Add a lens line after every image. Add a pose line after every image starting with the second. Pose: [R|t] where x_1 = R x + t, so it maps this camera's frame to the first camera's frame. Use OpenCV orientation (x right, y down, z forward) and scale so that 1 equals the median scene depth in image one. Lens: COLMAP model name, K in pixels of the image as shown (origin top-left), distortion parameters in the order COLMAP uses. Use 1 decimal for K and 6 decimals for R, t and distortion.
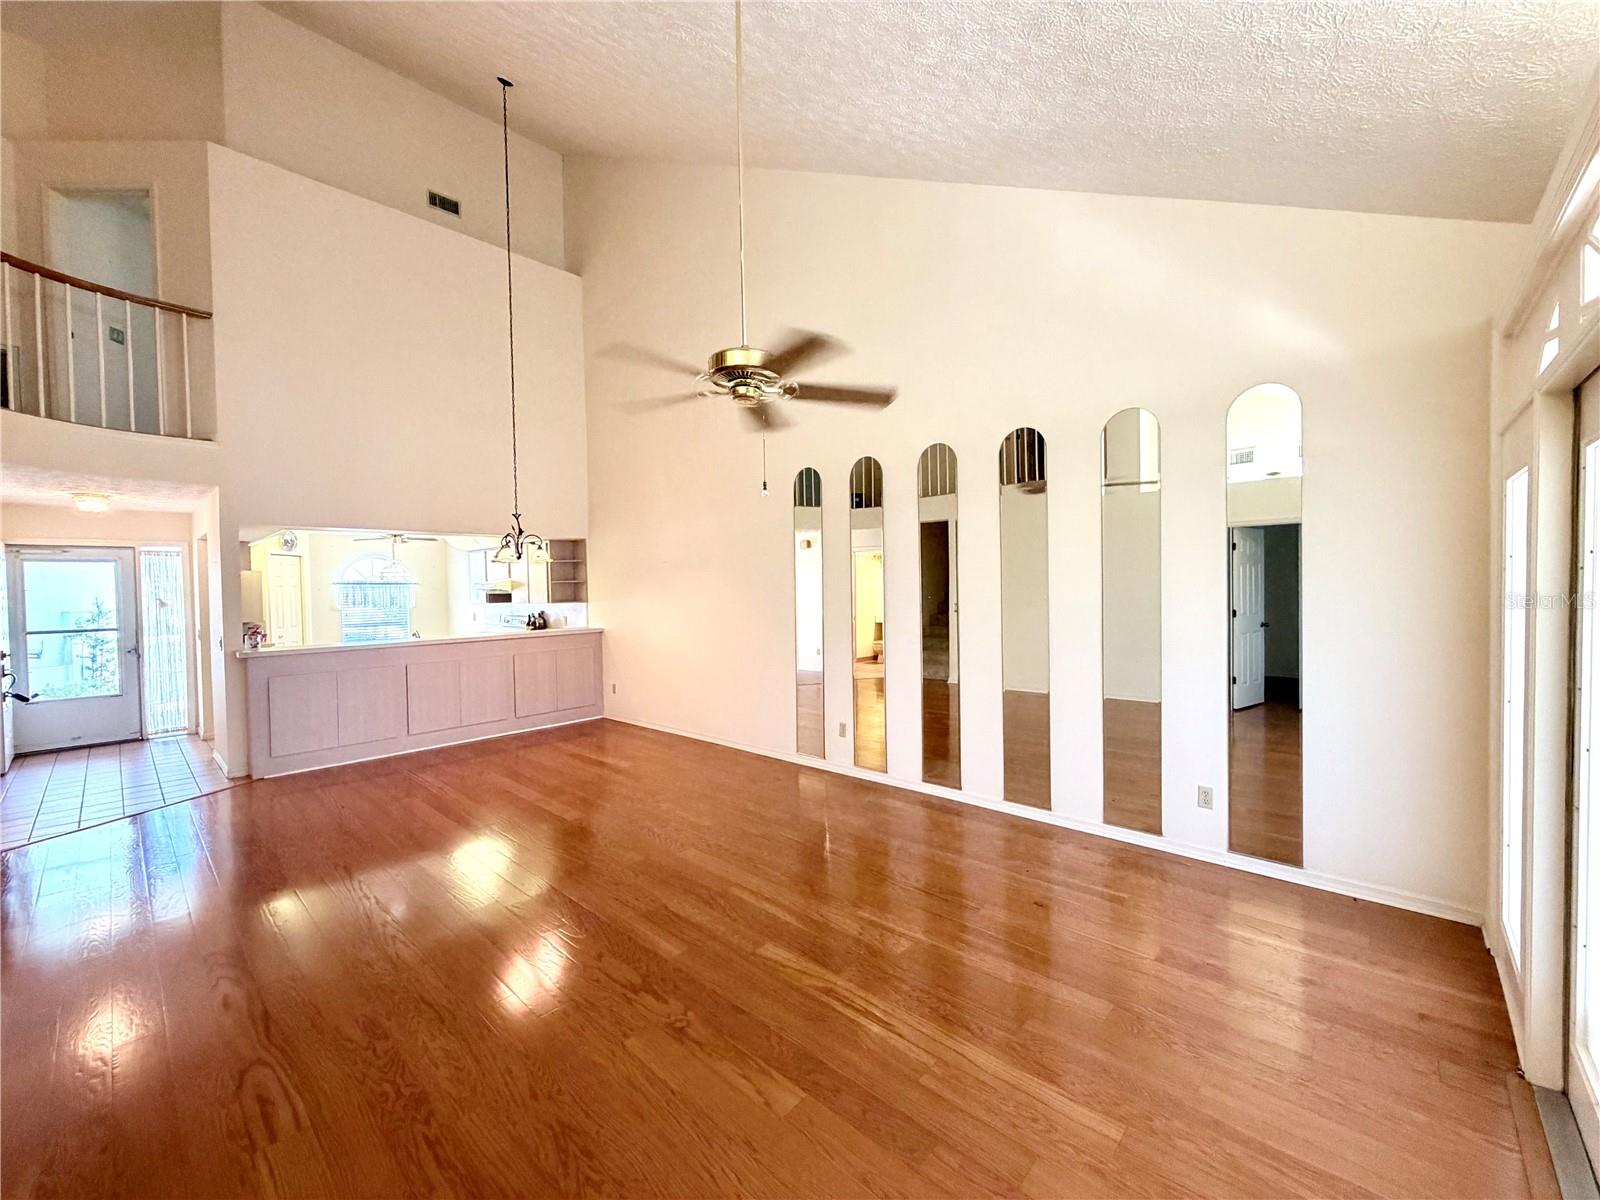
lens RADIAL K [[638.3, 0, 797.0], [0, 638.3, 602.3], [0, 0, 1]] dist [-0.001904, -0.000390]
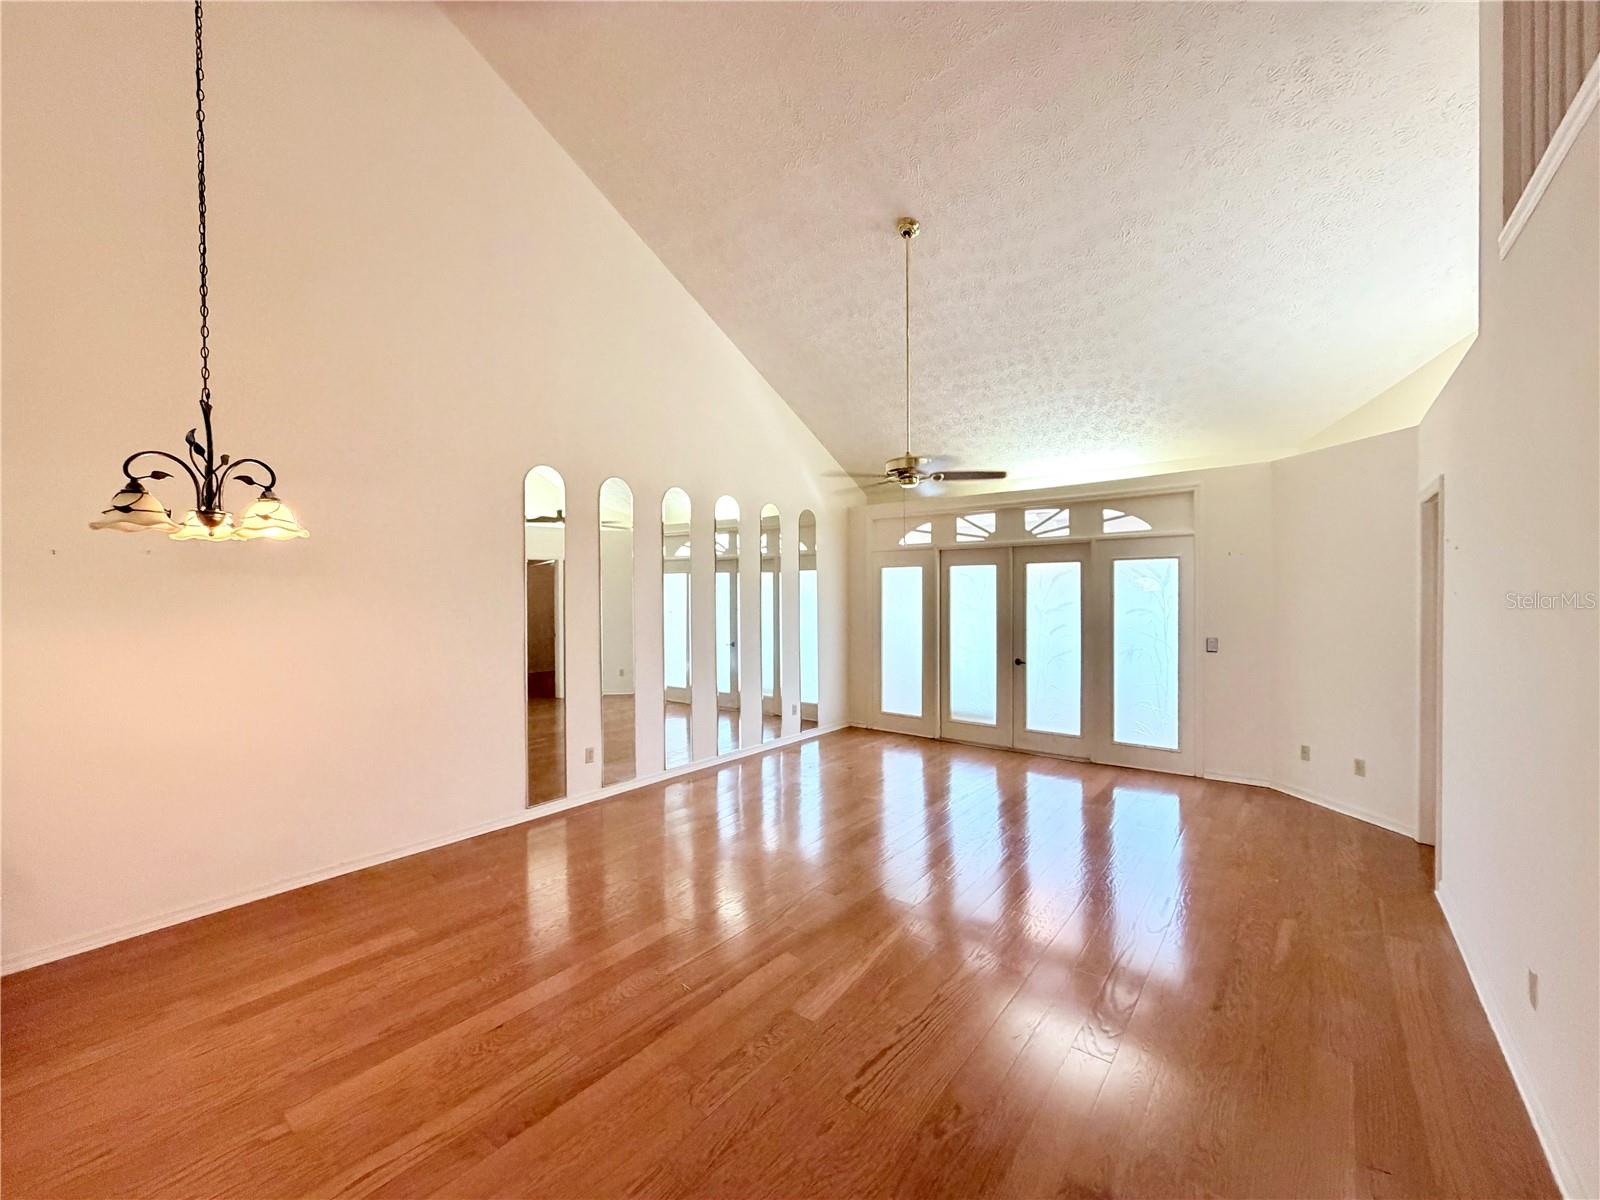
lens RADIAL K [[638.3, 0, 797.0], [0, 638.3, 602.3], [0, 0, 1]] dist [-0.001904, -0.000390]
pose [[-0.074667, 0.007221, 0.997182, -0.873374], [0.033129, 0.999440, -0.004756, -0.012785], [-0.996658, 0.032680, -0.074864, 0.735878]]
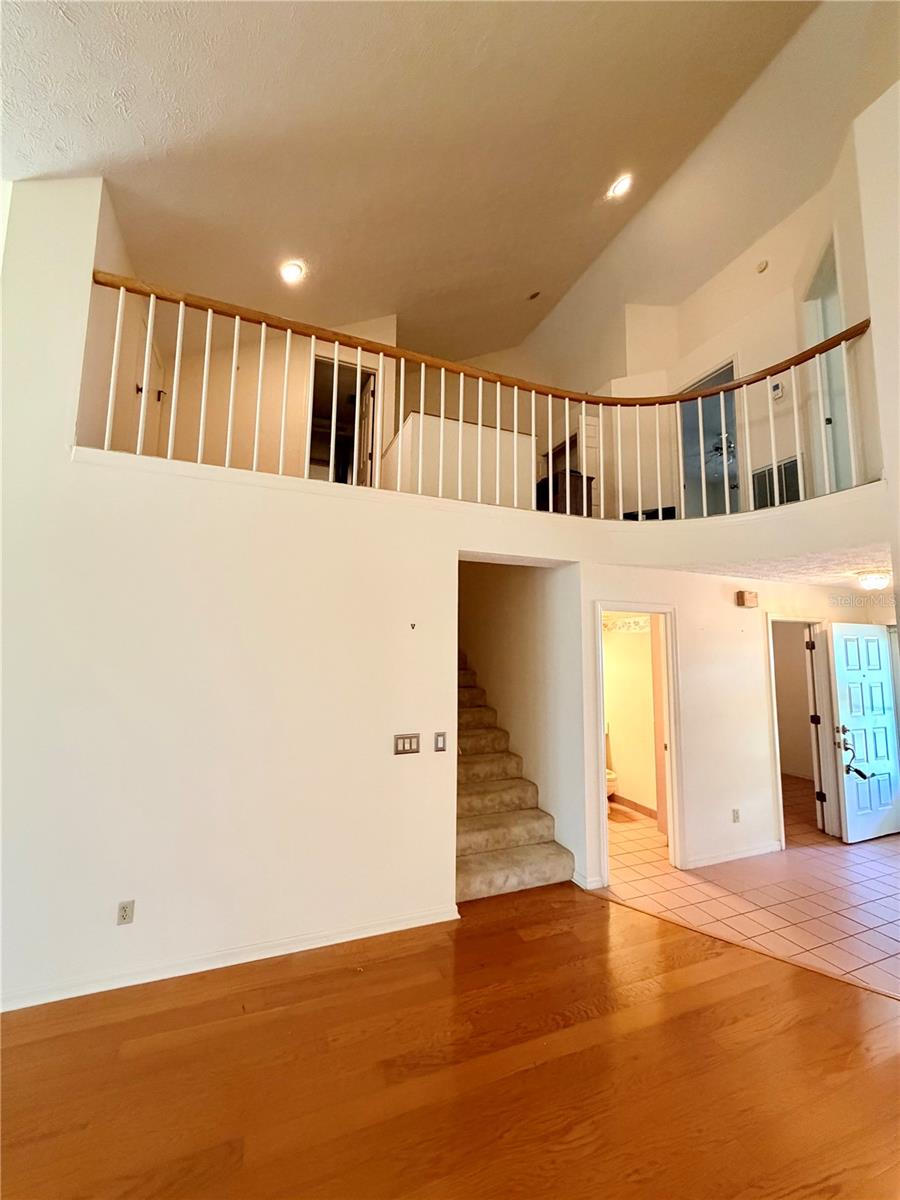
lens RADIAL K [[478.7, 0, 452.1], [0, 478.7, 598.3], [0, 0, 1]] dist [-0.001904, -0.000390]
pose [[-0.423755, -0.089176, -0.901376, -0.222495], [-0.028256, 0.995959, -0.085250, -0.054917], [0.905336, -0.010655, -0.424562, 0.787844]]
